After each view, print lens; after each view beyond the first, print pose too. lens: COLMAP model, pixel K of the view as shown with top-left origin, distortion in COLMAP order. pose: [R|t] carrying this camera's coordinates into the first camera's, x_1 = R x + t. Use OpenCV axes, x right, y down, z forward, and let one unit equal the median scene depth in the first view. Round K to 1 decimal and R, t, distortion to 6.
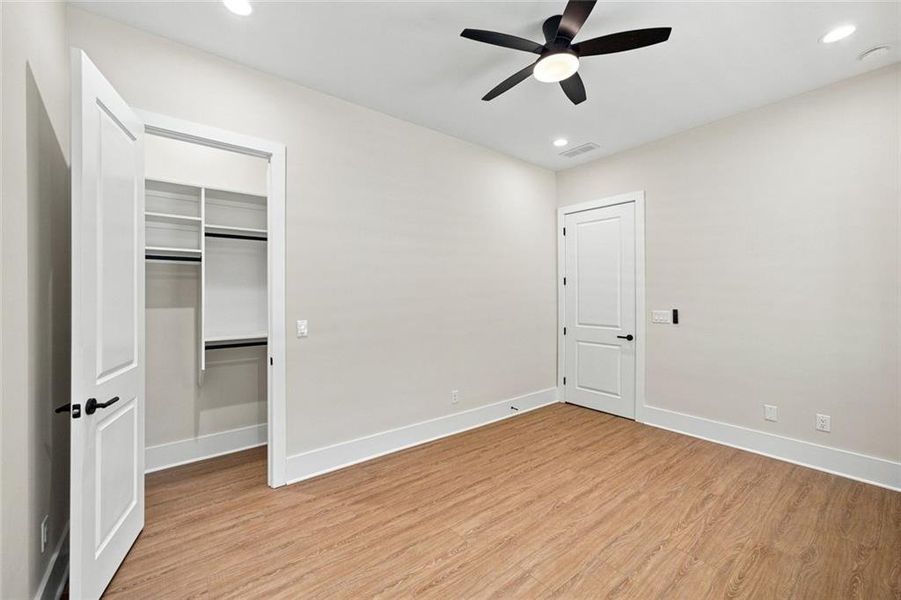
lens RADIAL K [[400.1, 0, 442.9], [0, 400.1, 290.4], [0, 0, 1]] dist [-0.001029, -0.000157]
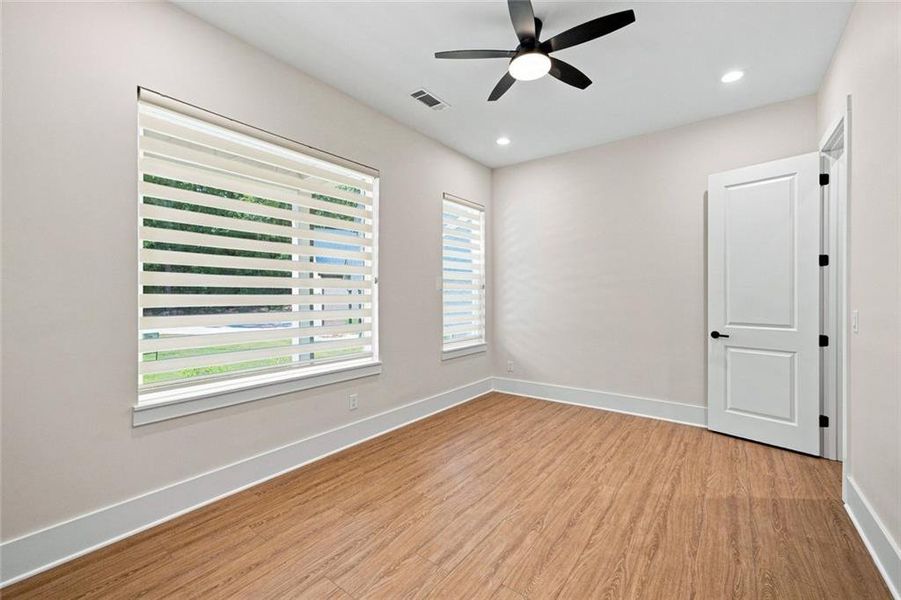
lens RADIAL K [[400.1, 0, 442.9], [0, 400.1, 290.4], [0, 0, 1]] dist [-0.001029, -0.000157]
pose [[-0.973533, 0.006786, -0.228444, 0.726256], [0.011684, 0.999730, -0.020092, 0.050507], [0.228246, -0.022229, -0.973350, 1.919062]]
